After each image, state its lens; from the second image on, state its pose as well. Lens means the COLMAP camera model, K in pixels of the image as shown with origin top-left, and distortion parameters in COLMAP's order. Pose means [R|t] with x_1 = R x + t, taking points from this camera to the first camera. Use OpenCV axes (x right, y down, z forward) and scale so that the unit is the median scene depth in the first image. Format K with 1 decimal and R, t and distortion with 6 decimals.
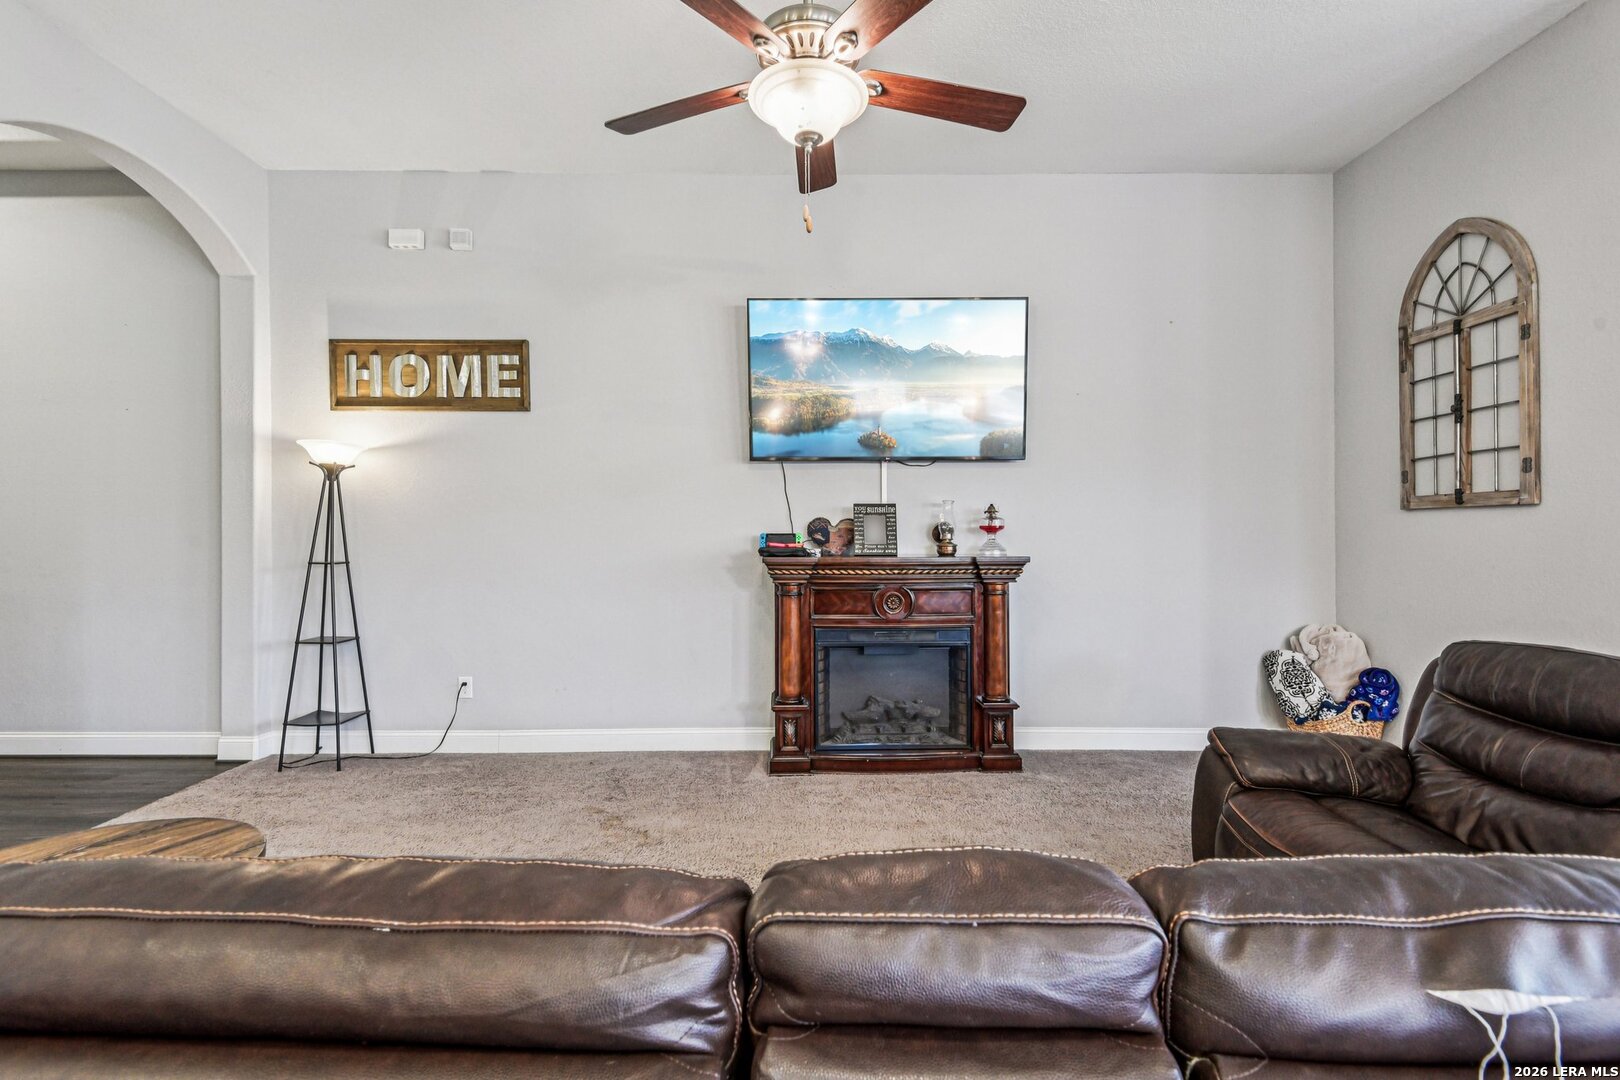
lens RADIAL K [[740.6, 0, 807.6], [0, 740.6, 535.2], [0, 0, 1]] dist [0.033073, -0.020286]
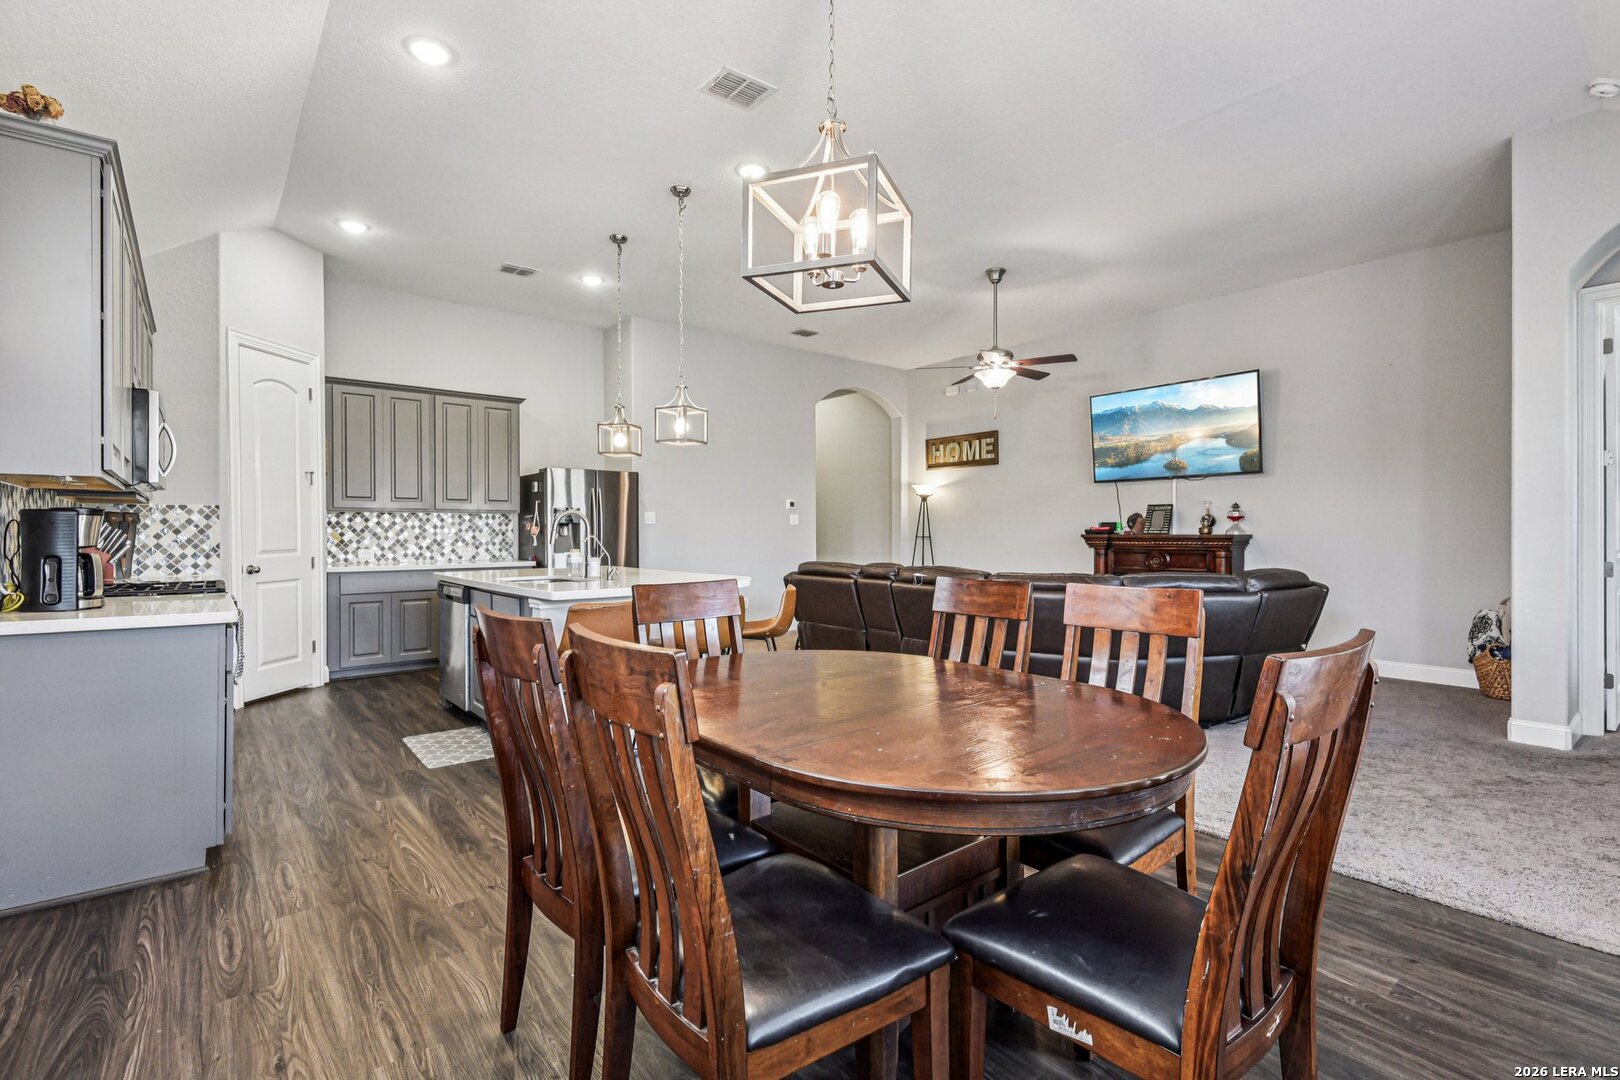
lens RADIAL K [[743.1, 0, 808.6], [0, 743.1, 528.3], [0, 0, 1]] dist [0.043397, -0.029347]
pose [[0.626688, -0.004482, -0.779257, 0.952875], [0.002814, 0.999990, -0.003488, 0.017767], [0.779265, -0.000007, 0.626694, -0.741341]]
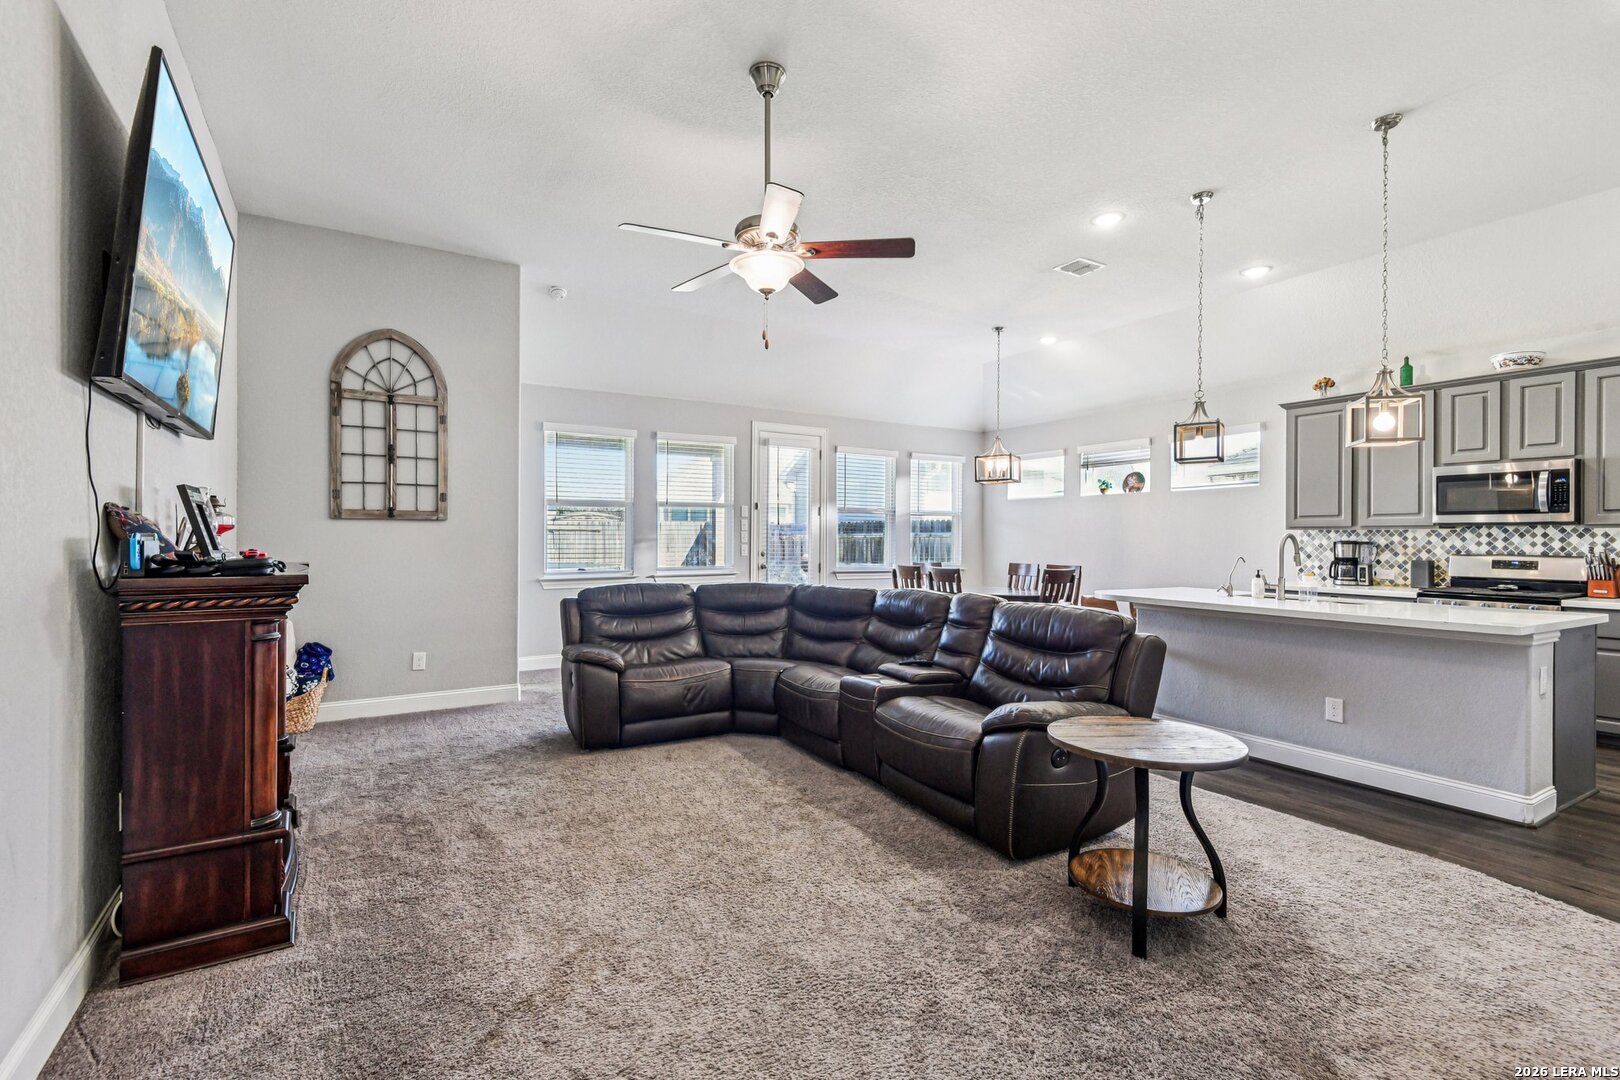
lens RADIAL K [[740.6, 0, 807.6], [0, 740.6, 535.2], [0, 0, 1]] dist [0.033073, -0.020286]
pose [[-0.515414, 0.002939, 0.856936, -0.727021], [-0.005625, 0.999961, -0.006813, 0.000068], [-0.856923, -0.008332, -0.515377, 0.900168]]
